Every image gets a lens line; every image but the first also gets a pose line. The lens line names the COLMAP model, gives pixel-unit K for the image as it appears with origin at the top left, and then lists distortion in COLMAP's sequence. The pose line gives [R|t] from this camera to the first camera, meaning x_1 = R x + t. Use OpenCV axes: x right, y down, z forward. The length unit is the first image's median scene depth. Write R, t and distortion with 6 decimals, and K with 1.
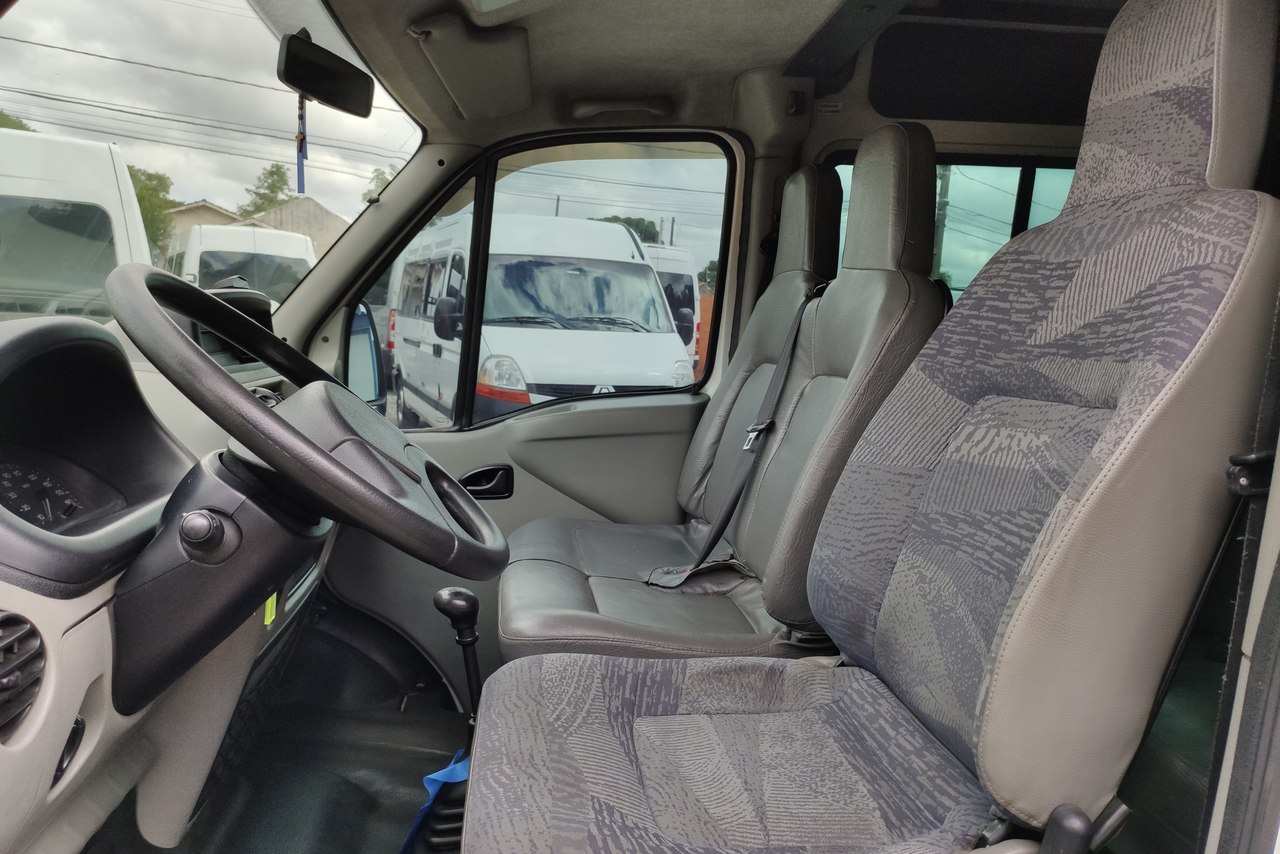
lens RADIAL K [[970.4, 0, 642.9], [0, 970.4, 416.9], [0, 0, 1]] dist [0.082065, -0.128819]
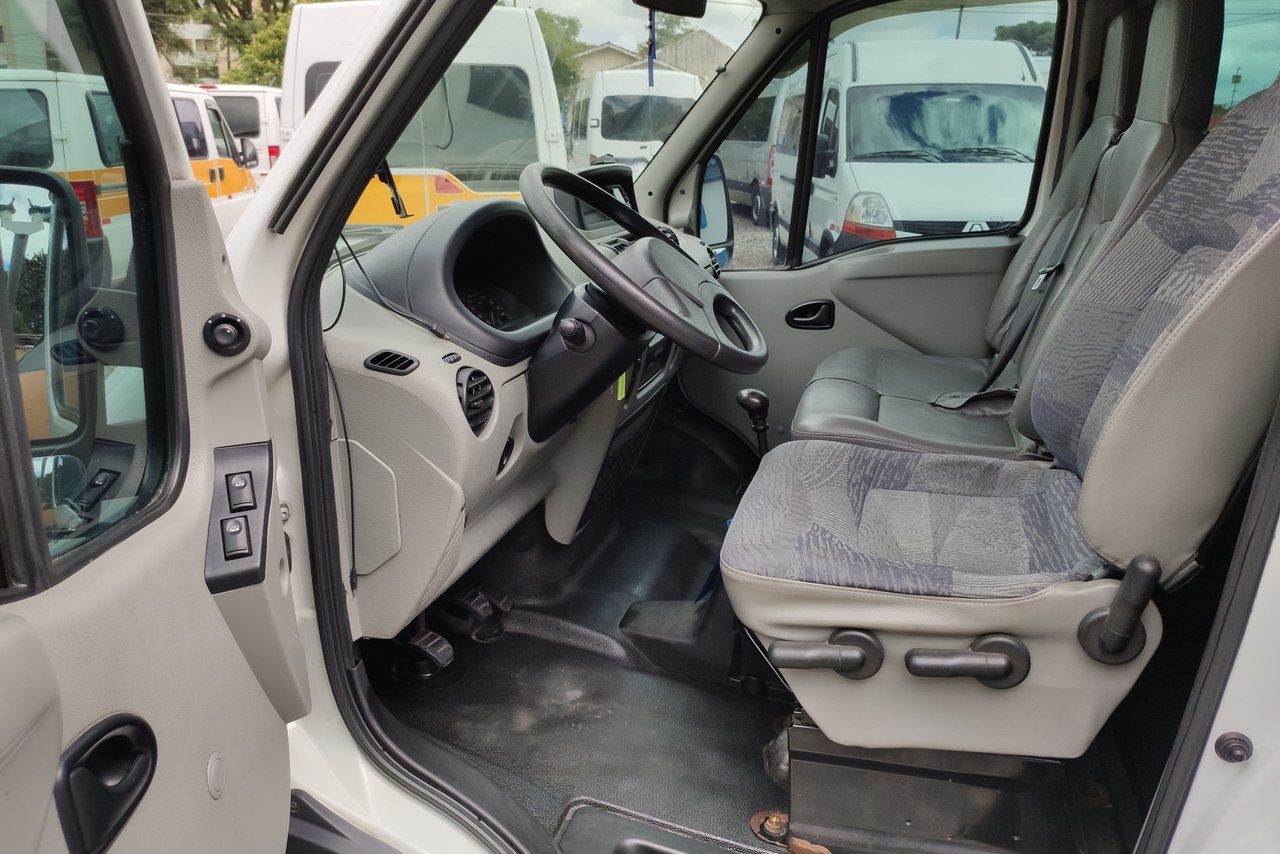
lens RADIAL K [[970.4, 0, 642.9], [0, 970.4, 416.9], [0, 0, 1]] dist [0.082065, -0.128819]
pose [[0.926584, 0.068672, -0.369766, 0.186132], [-0.006354, 0.985906, 0.167177, -0.011800], [0.376035, -0.152554, 0.913961, -0.322997]]
